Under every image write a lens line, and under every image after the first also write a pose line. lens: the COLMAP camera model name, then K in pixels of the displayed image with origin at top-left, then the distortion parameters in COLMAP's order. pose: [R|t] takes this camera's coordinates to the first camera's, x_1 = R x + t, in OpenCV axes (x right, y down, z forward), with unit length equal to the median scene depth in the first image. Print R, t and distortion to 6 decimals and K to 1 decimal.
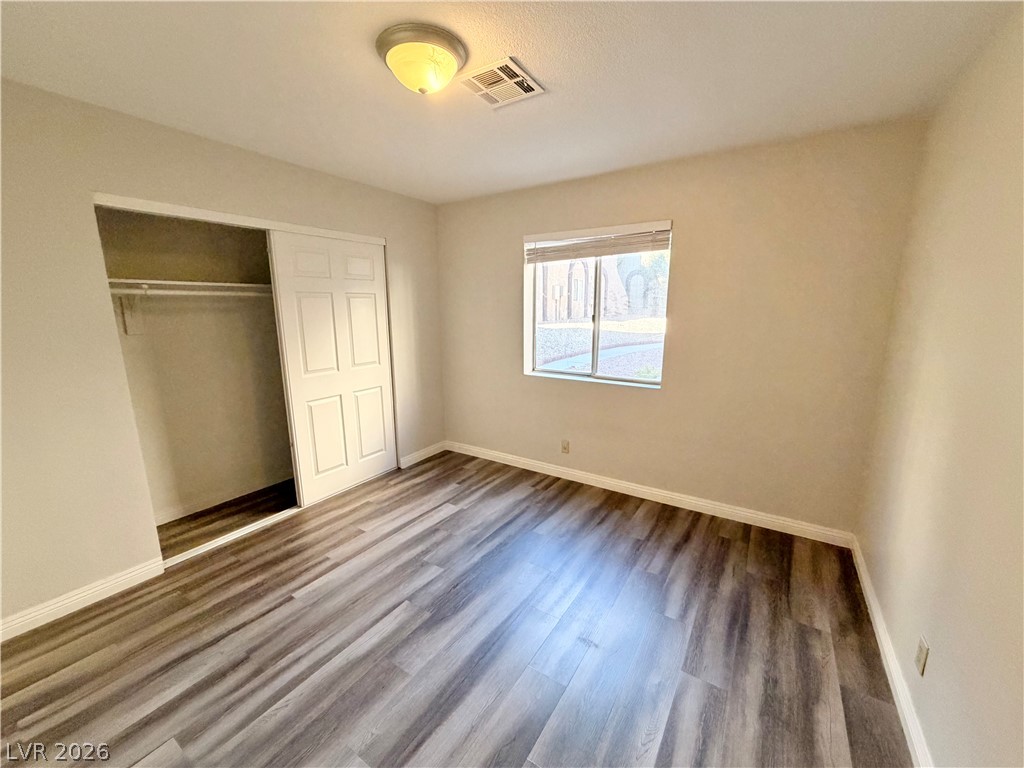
lens RADIAL K [[407.7, 0, 508.9], [0, 407.7, 385.5], [0, 0, 1]] dist [0.000110, 0.000152]
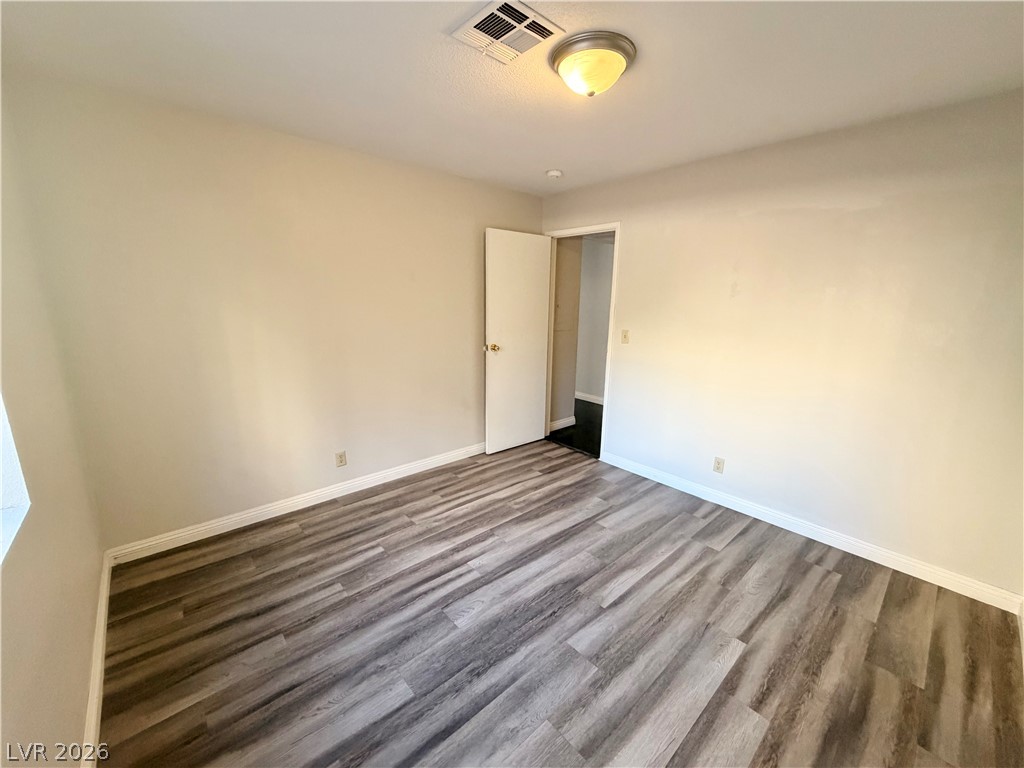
lens RADIAL K [[407.7, 0, 508.9], [0, 407.7, 385.5], [0, 0, 1]] dist [0.000110, 0.000152]
pose [[-0.965726, -0.064840, 0.251336, -0.251764], [0.039416, 0.920434, 0.388907, -0.350180], [-0.256554, 0.385484, -0.886331, 1.780901]]
